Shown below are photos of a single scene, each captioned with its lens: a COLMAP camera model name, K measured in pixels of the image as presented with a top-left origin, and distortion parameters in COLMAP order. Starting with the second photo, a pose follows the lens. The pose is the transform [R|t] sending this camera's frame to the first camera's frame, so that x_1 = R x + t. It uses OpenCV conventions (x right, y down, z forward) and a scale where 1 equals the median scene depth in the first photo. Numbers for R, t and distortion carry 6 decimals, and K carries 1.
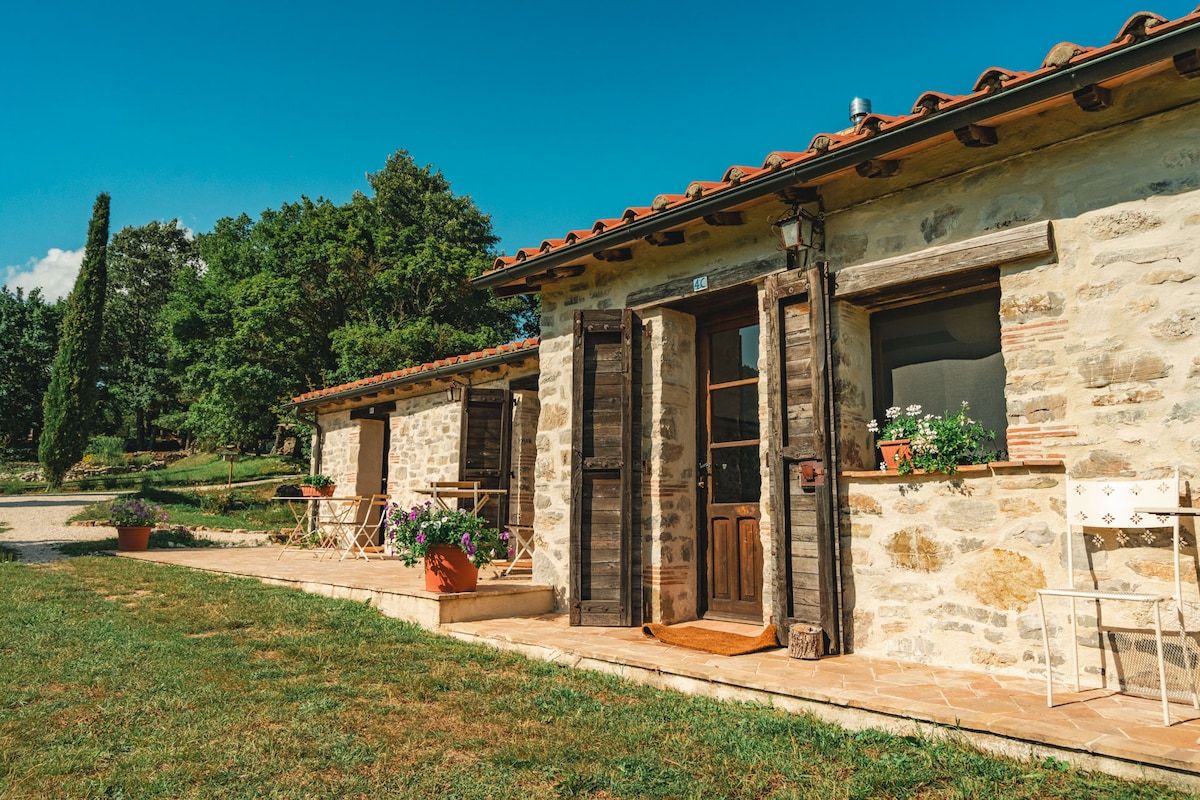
lens RADIAL K [[830.8, 0, 600.0], [0, 830.8, 400.0], [0, 0, 1]] dist [0.003440, 0.003075]
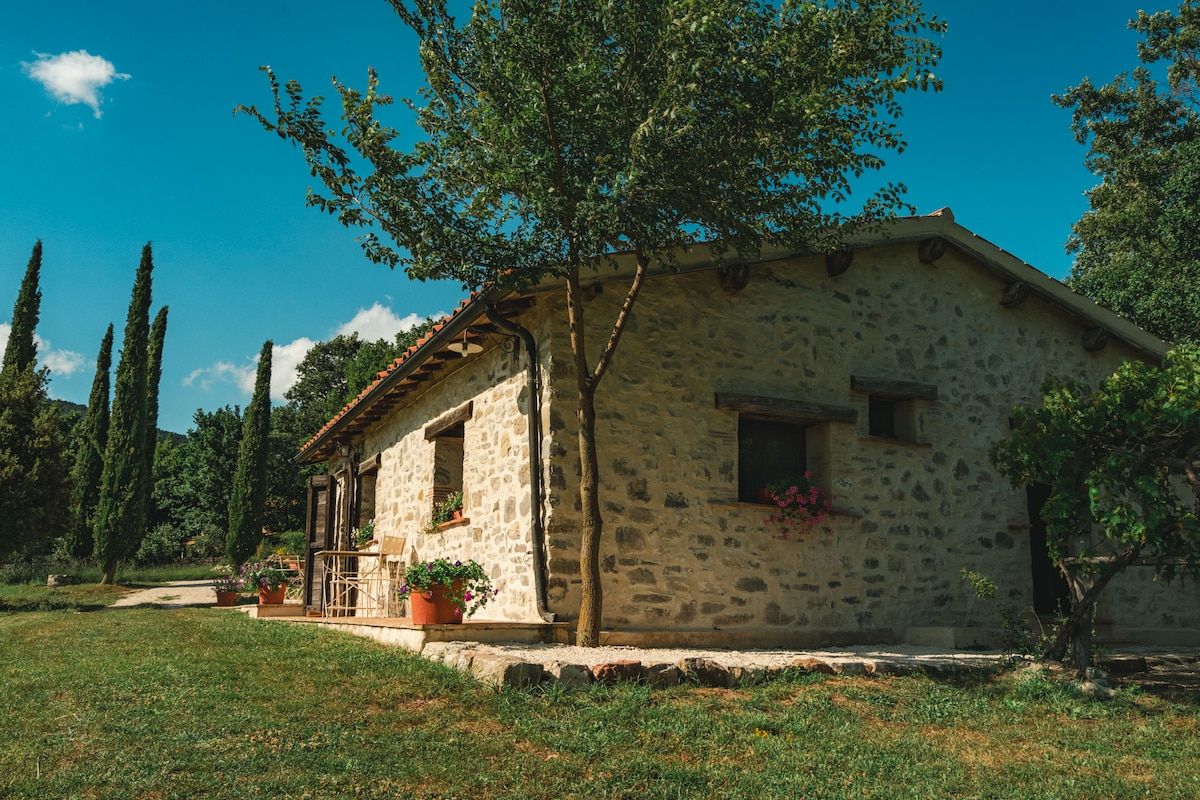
lens RADIAL K [[830.8, 0, 600.0], [0, 830.8, 400.0], [0, 0, 1]] dist [0.003440, 0.003075]
pose [[0.974345, -0.095631, -0.203729, 0.177077], [0.079625, 0.993162, -0.085382, -0.008779], [0.210501, 0.066969, 0.975297, -0.153842]]
